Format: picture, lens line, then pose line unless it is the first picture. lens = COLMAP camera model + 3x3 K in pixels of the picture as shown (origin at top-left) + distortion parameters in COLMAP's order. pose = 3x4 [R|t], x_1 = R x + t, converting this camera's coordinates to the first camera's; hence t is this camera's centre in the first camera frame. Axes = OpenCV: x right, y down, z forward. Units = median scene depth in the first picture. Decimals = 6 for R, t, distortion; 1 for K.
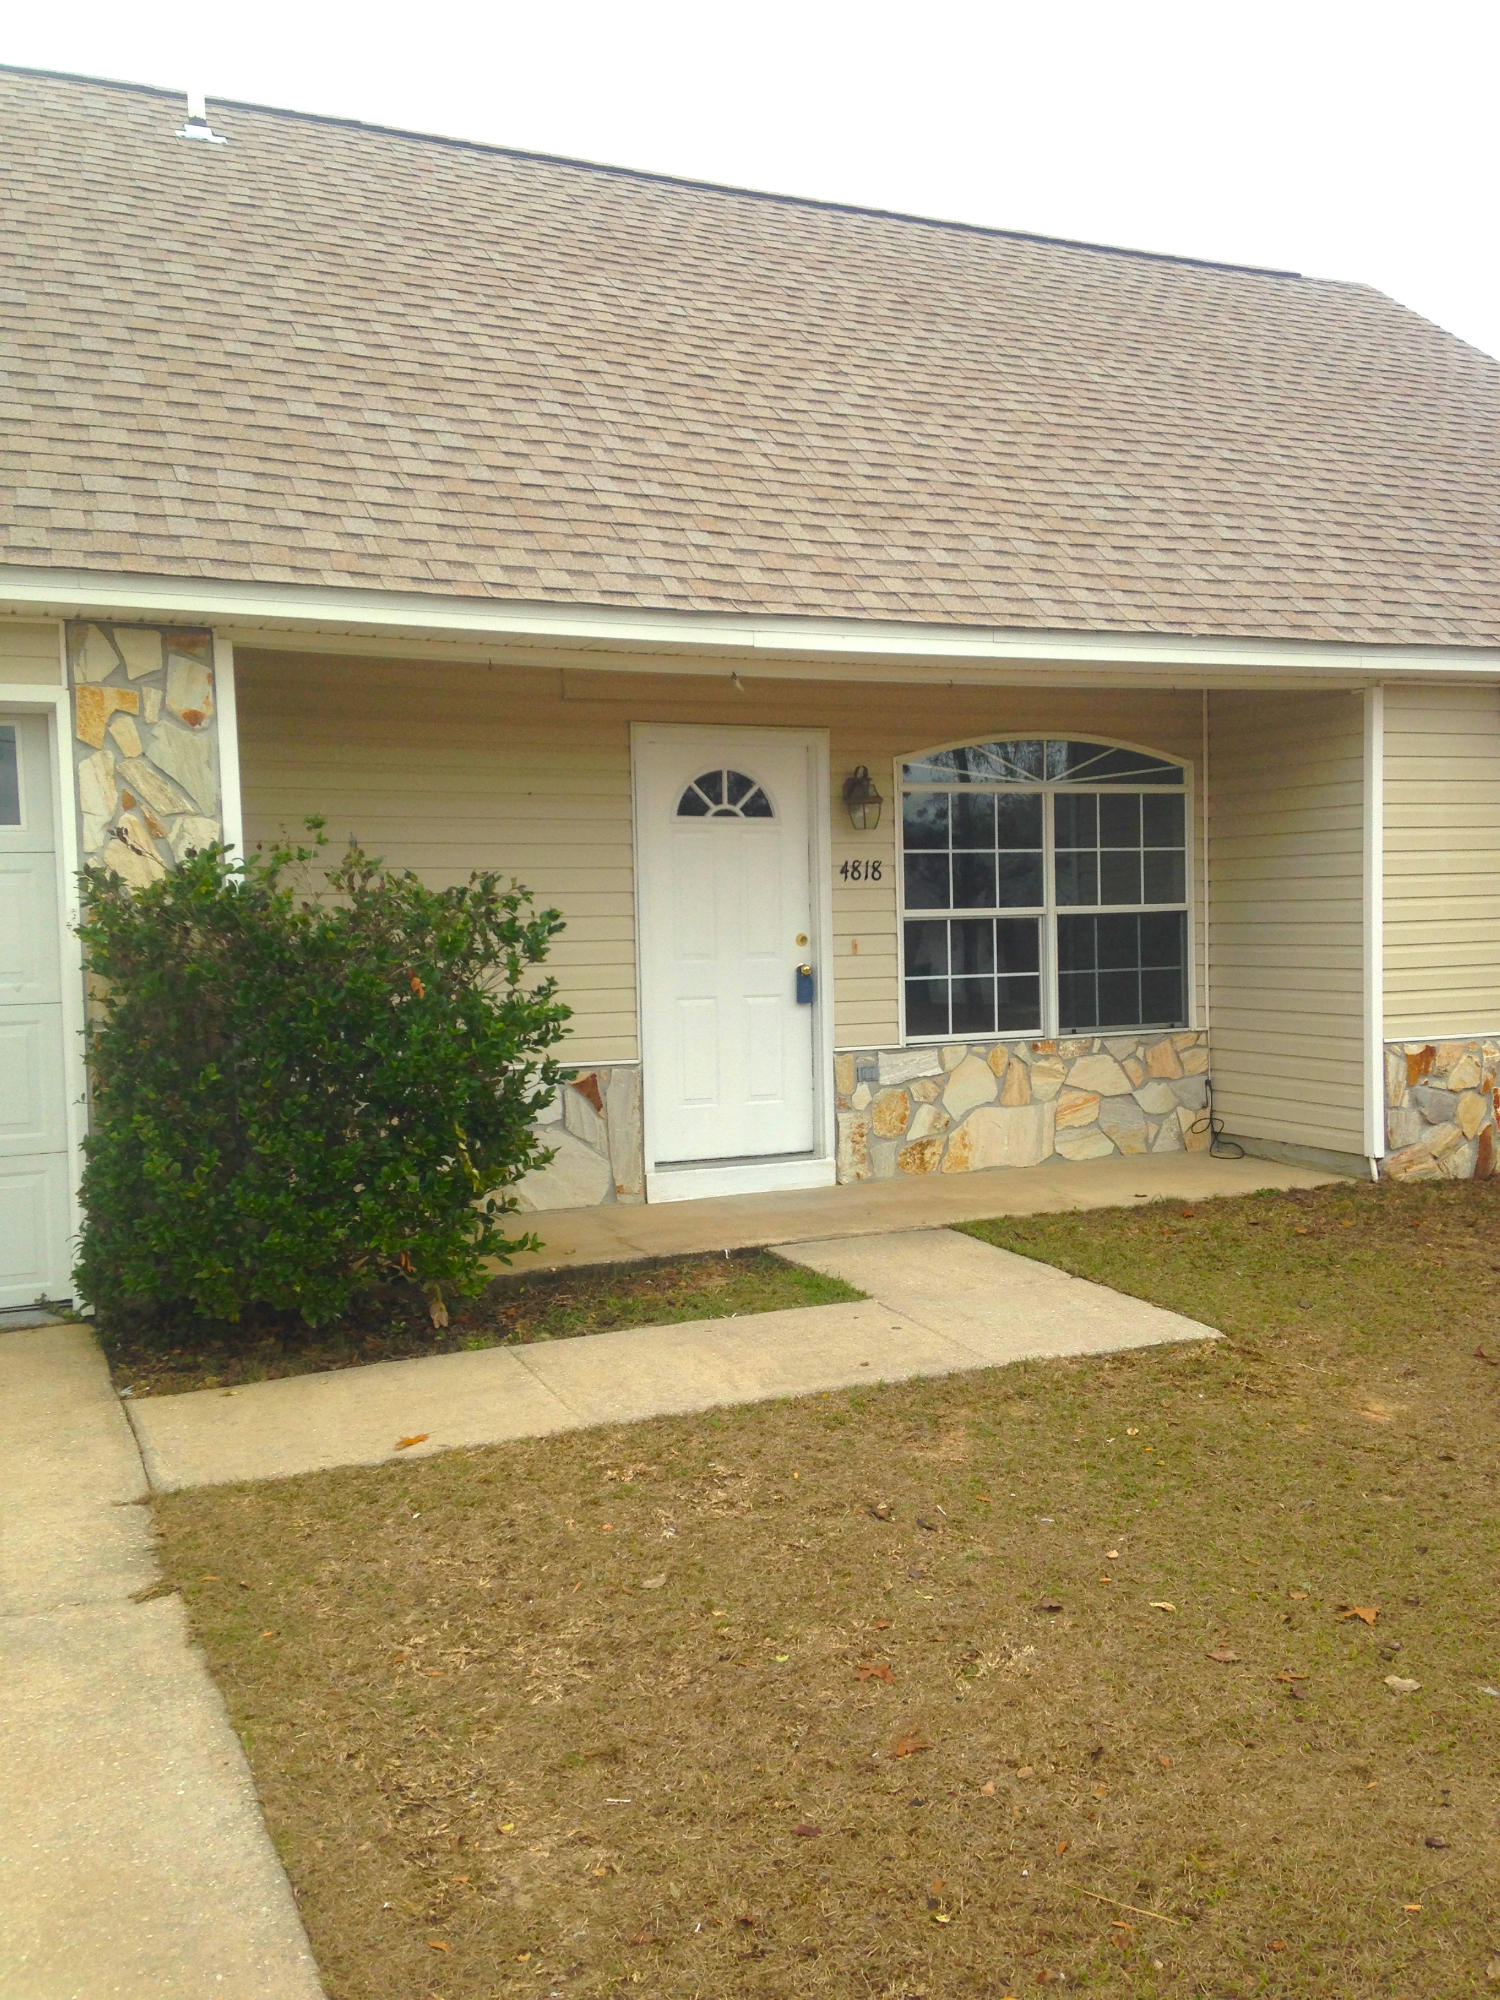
lens RADIAL K [[1902.3, 0, 658.9], [0, 1902.3, 994.7], [0, 0, 1]] dist [0.293217, -0.002575]
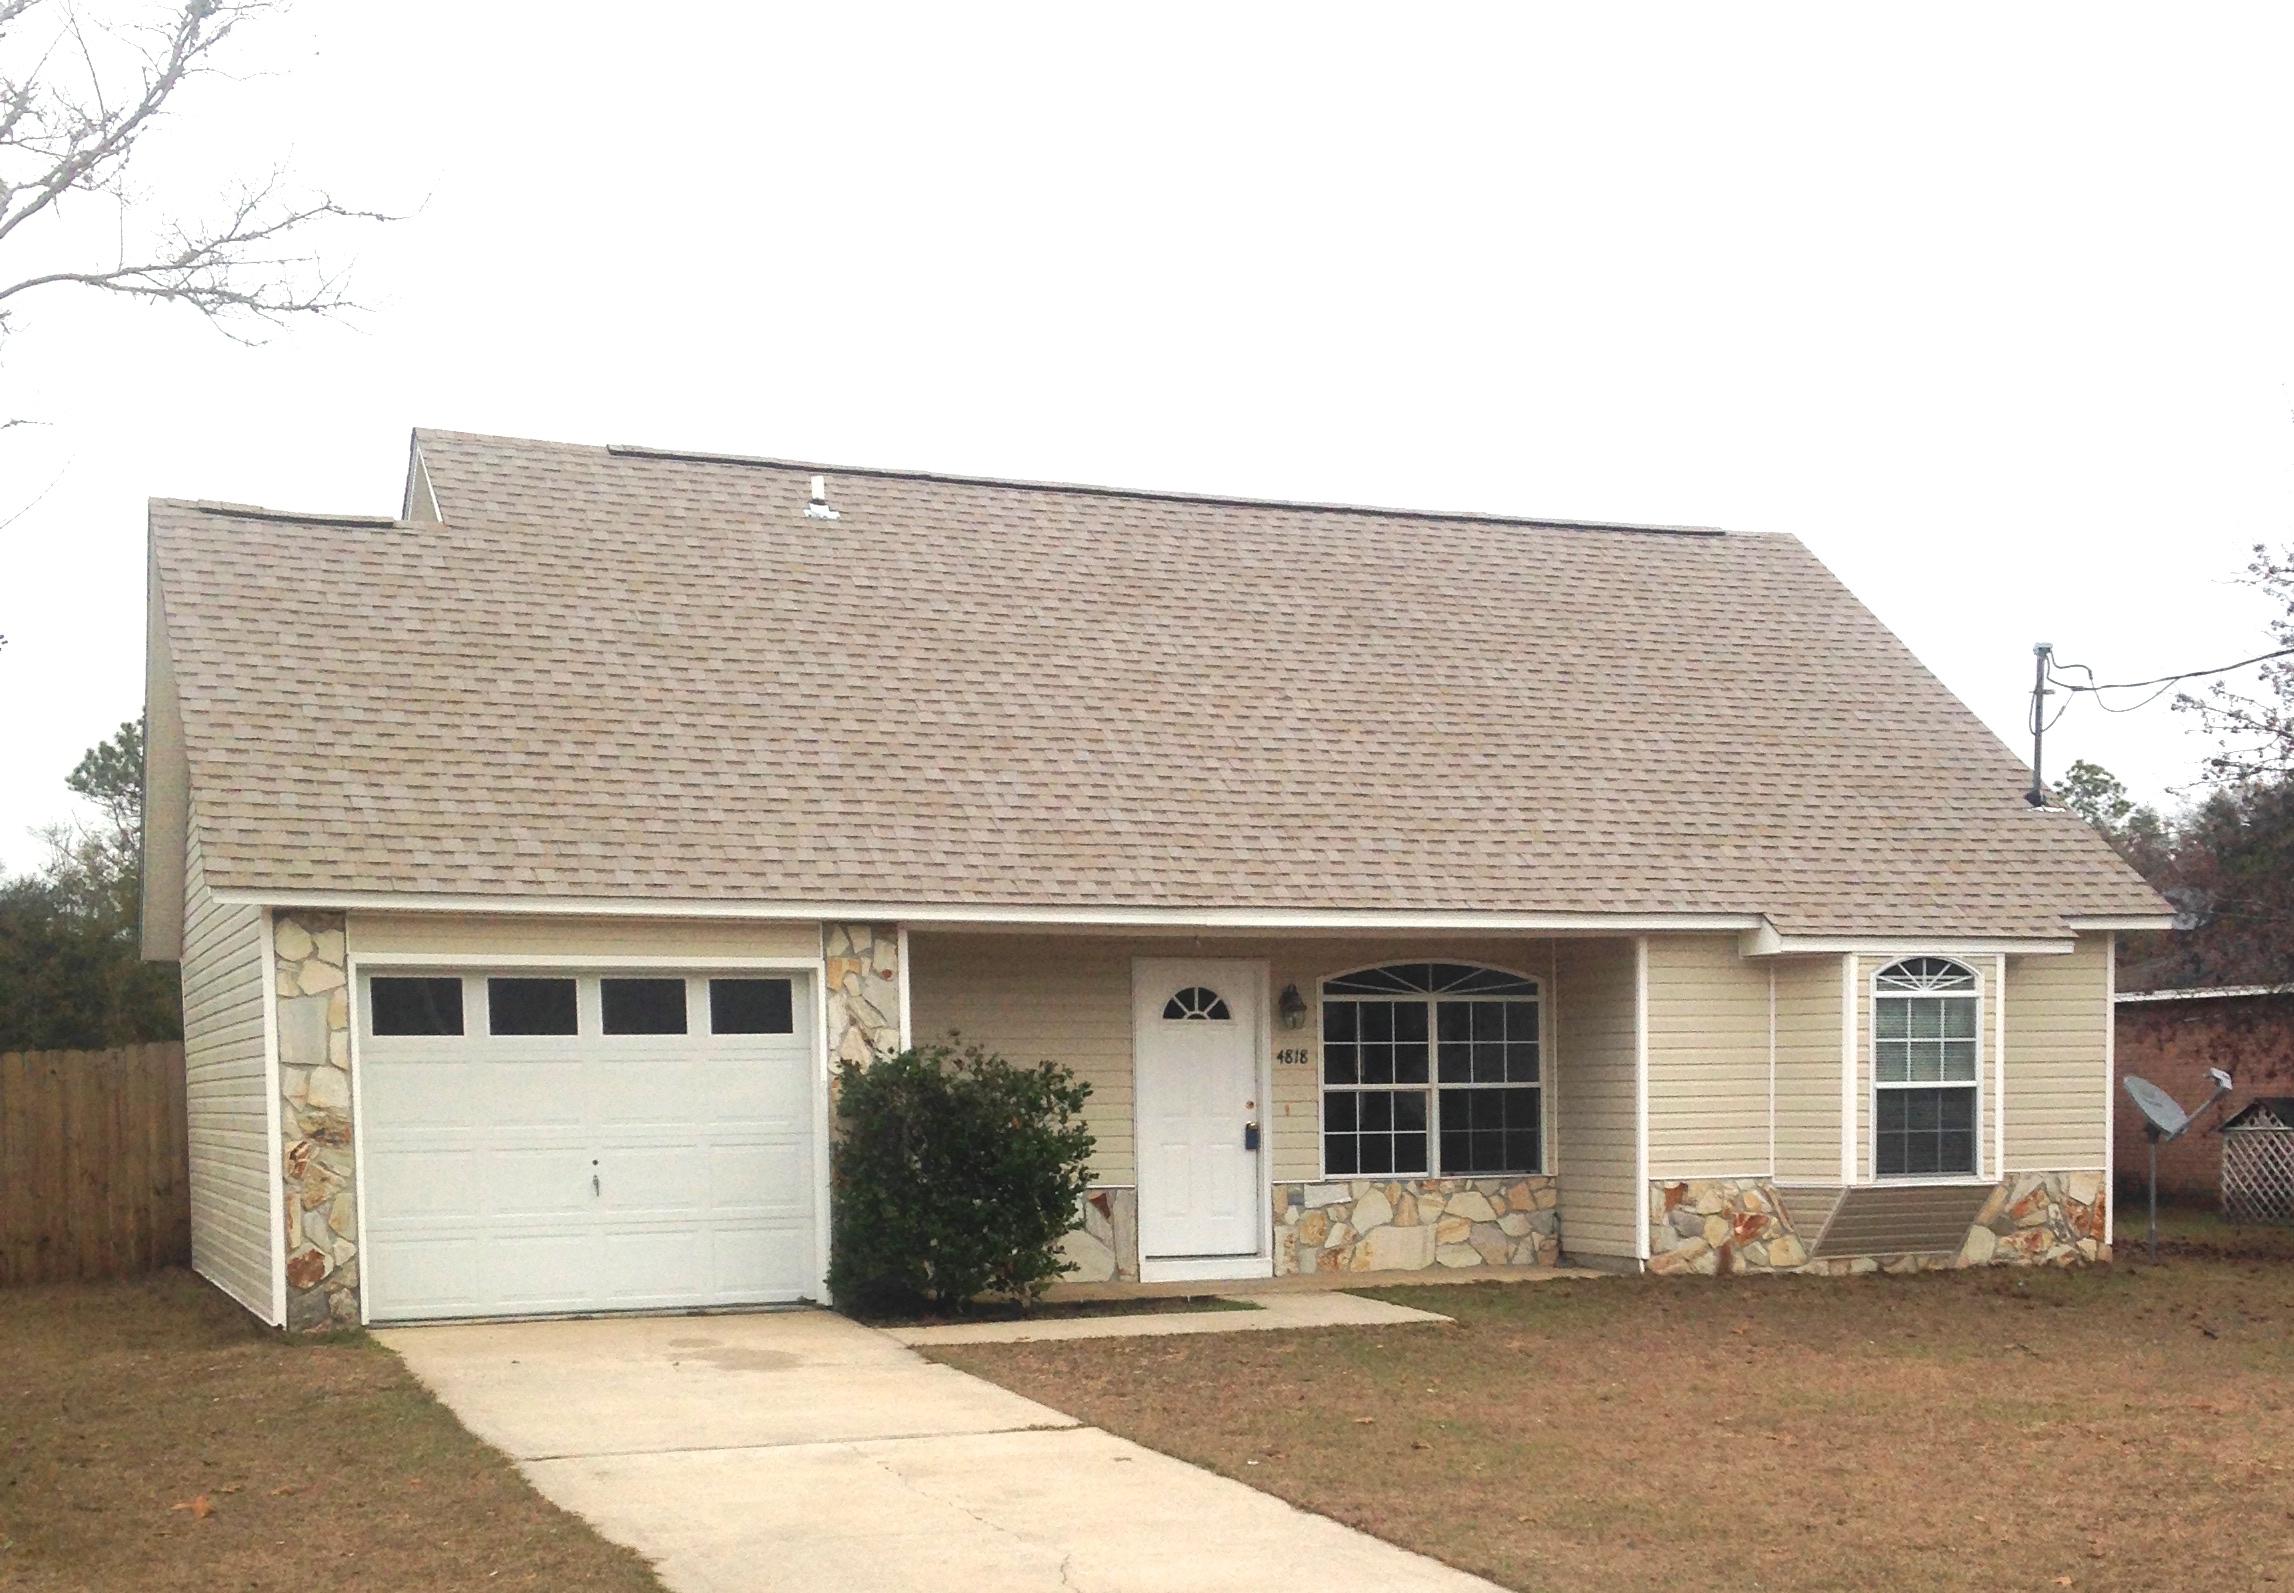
lens RADIAL K [[3053.4, 0, 1147.0], [0, 3053.4, 796.5], [0, 0, 1]] dist [-0.133913, -0.008496]
pose [[0.999908, 0.007293, -0.011473, 0.021556], [-0.008808, 0.990383, -0.138069, 0.057261], [0.010356, 0.138157, 0.990356, -1.267845]]
